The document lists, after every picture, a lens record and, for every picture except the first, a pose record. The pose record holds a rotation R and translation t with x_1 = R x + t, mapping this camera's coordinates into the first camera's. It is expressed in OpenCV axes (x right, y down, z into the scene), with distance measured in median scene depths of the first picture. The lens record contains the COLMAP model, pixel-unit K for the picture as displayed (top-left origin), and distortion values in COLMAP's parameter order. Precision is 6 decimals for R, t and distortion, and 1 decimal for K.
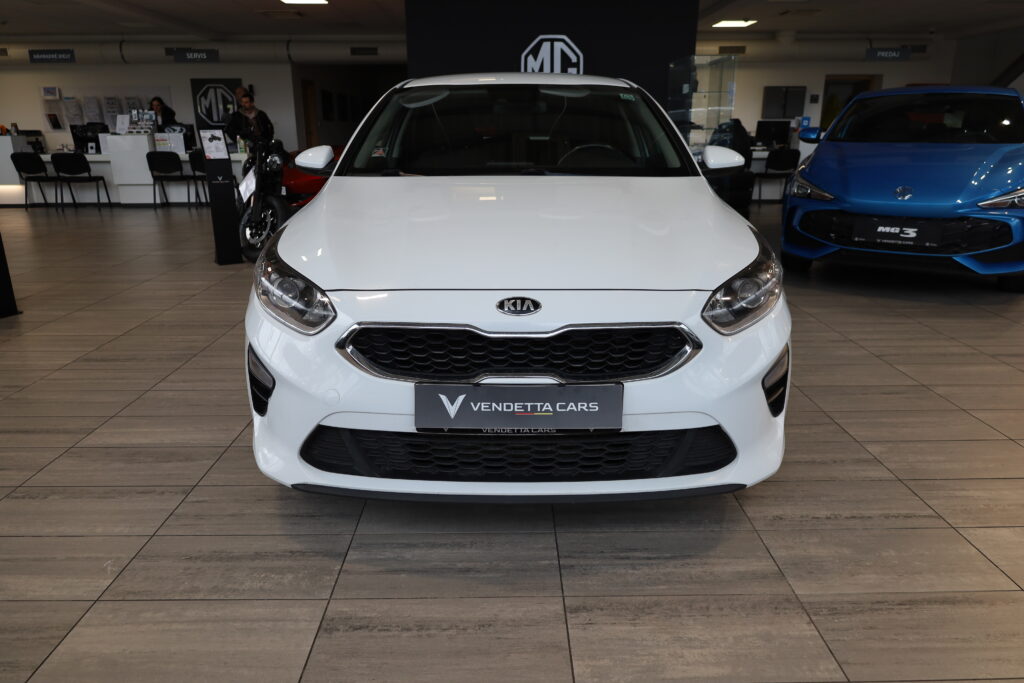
lens RADIAL K [[694.5, 0, 512.8], [0, 694.5, 345.4], [0, 0, 1]] dist [-0.010591, 0.001038]
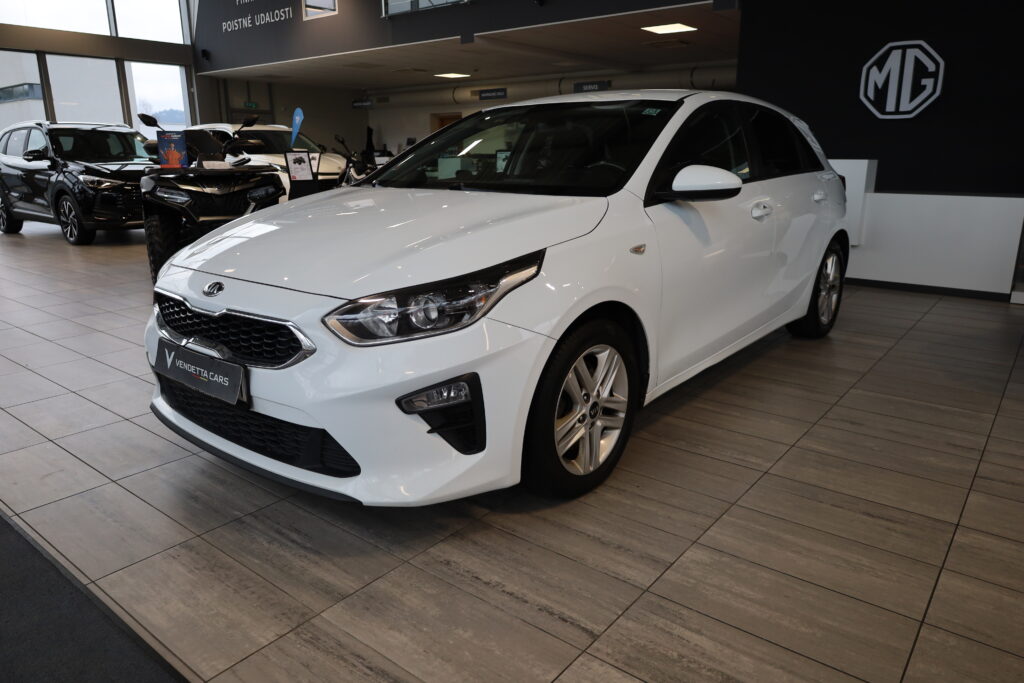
lens RADIAL K [[694.5, 0, 512.8], [0, 694.5, 345.4], [0, 0, 1]] dist [-0.010591, 0.001038]
pose [[0.775680, 0.167954, -0.608368, 1.026022], [-0.188314, 0.981623, 0.030896, -0.083516], [0.602377, 0.090599, 0.793054, 0.318106]]
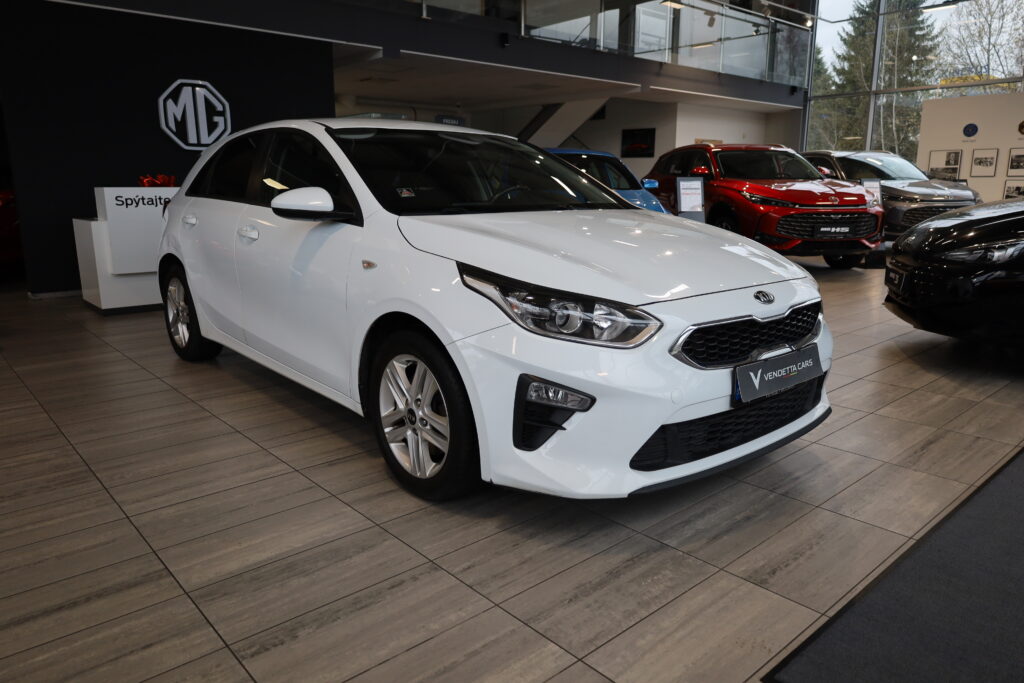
lens RADIAL K [[702.2, 0, 517.7], [0, 702.2, 345.7], [0, 0, 1]] dist [-0.007170, -0.000381]
pose [[0.750649, -0.143161, 0.645004, -1.061563], [0.194704, 0.980822, -0.008898, -0.039587], [-0.631360, 0.132264, 0.764127, 0.256728]]
